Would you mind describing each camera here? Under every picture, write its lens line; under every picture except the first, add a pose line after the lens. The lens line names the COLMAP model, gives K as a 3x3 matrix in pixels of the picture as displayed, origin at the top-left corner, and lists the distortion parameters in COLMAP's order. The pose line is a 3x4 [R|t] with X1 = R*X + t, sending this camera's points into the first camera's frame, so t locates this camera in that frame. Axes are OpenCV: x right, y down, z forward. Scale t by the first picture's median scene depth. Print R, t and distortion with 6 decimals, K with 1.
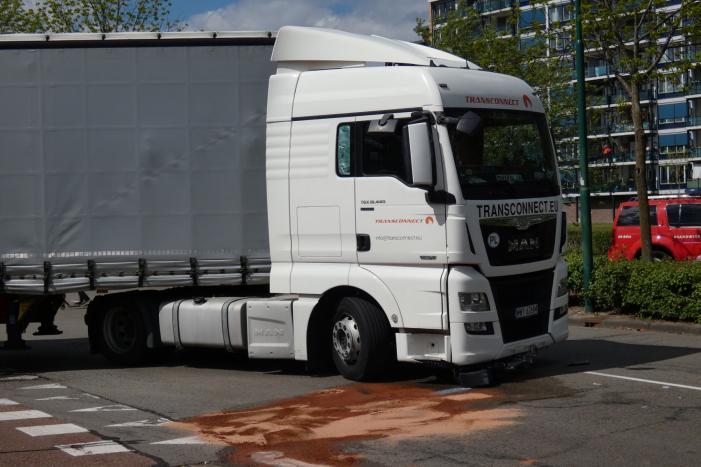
lens RADIAL K [[1220.3, 0, 350.5], [0, 1220.3, 233.5], [0, 0, 1]] dist [0.361716, -3.338143]
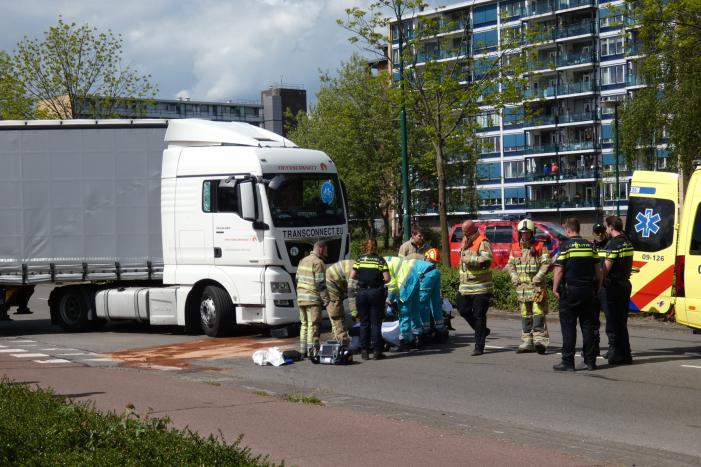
lens RADIAL K [[1220.3, 0, 350.5], [0, 1220.3, 233.5], [0, 0, 1]] dist [0.361716, -3.338143]
pose [[0.999641, 0.004741, 0.026386, 0.141417], [-0.004459, 0.999932, -0.010740, -0.001446], [-0.026435, 0.010618, 0.999594, -0.641952]]
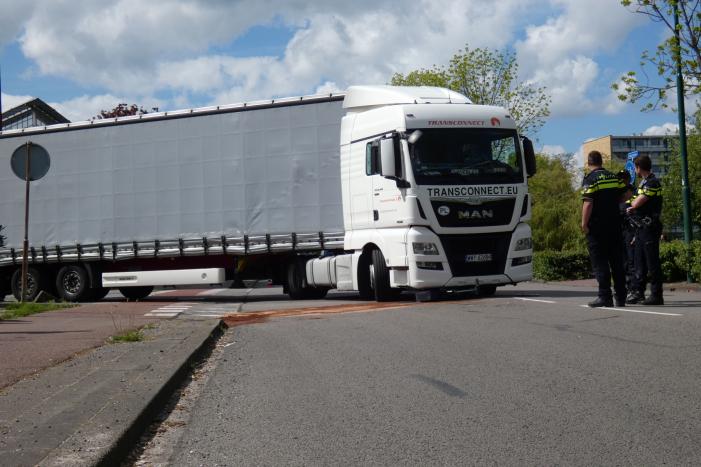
lens RADIAL K [[1004.3, 0, 350.5], [0, 1004.3, 233.5], [0, 0, 1]] dist [0.304389, -0.008450]
pose [[0.895166, -0.016733, -0.445419, 0.554129], [0.003039, 0.999501, -0.031439, 0.070925], [0.445723, 0.026790, 0.894770, -0.200747]]
